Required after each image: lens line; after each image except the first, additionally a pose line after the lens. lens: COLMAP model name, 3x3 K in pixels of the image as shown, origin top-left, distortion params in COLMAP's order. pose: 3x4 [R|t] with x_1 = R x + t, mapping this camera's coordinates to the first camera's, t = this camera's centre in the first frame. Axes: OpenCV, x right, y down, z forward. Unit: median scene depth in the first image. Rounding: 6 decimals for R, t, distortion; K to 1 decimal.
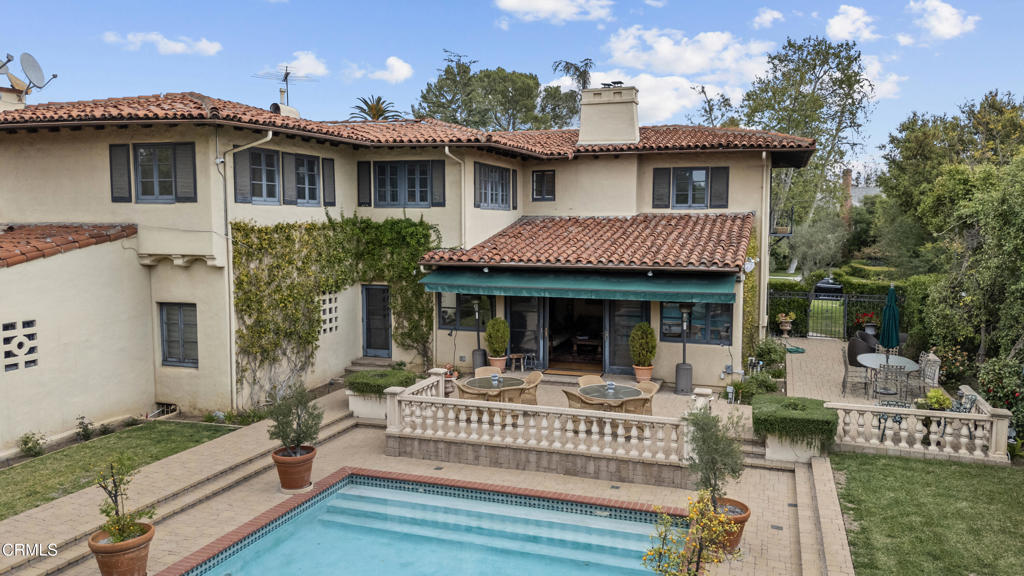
lens RADIAL K [[763.9, 0, 510.2], [0, 763.9, 292.8], [0, 0, 1]] dist [0.009035, -0.000573]
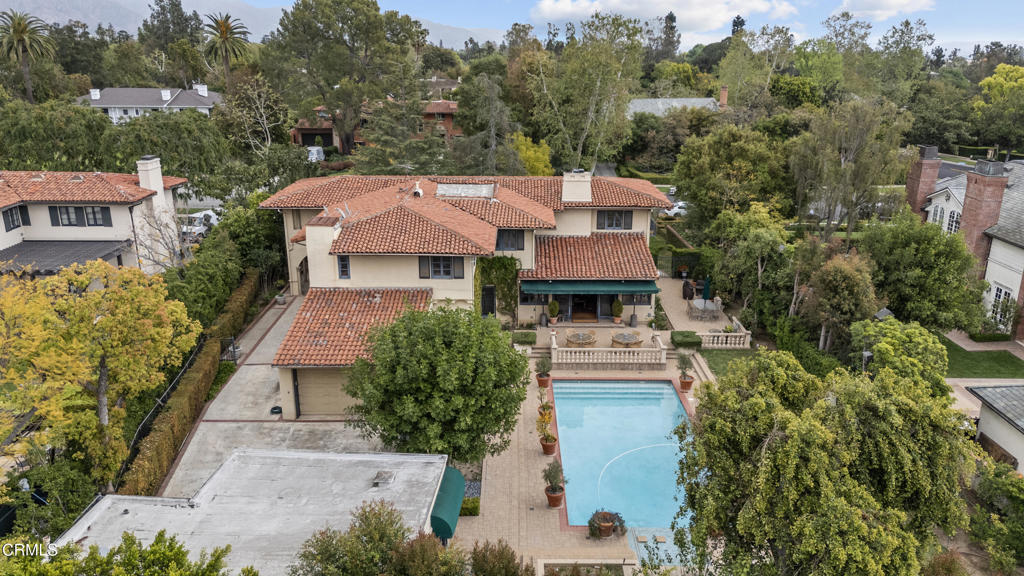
lens RADIAL K [[763.9, 0, 512.9], [0, 763.9, 285.5], [0, 0, 1]] dist [0.009035, -0.000573]
pose [[0.946634, -0.097350, 0.307258, -0.871254], [0.033287, 0.977727, 0.207222, -0.513051], [-0.320588, -0.185936, 0.928790, -1.117926]]
